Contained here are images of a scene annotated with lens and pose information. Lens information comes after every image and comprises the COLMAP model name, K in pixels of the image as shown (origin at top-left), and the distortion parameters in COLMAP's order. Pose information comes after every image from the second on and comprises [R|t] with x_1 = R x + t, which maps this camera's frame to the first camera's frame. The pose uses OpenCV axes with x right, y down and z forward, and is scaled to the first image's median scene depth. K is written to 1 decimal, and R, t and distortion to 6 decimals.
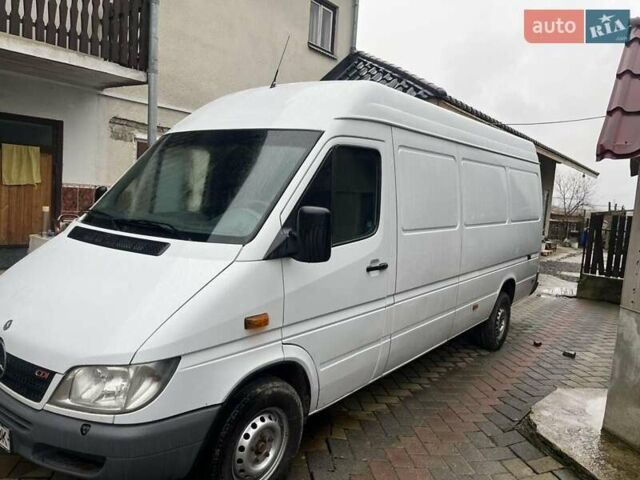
lens RADIAL K [[484.5, 0, 305.5], [0, 484.5, 239.6], [0, 0, 1]] dist [0.044375, -0.096510]
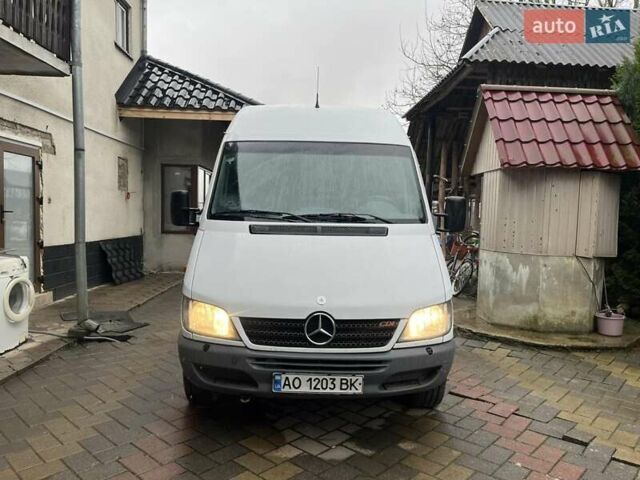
lens RADIAL K [[484.7, 0, 317.7], [0, 484.7, 239.5], [0, 0, 1]] dist [0.081547, -0.119389]
pose [[0.764546, -0.081388, 0.639410, -0.590355], [0.085961, 0.996010, 0.023995, -0.003761], [-0.638811, 0.036619, 0.768492, 0.023945]]
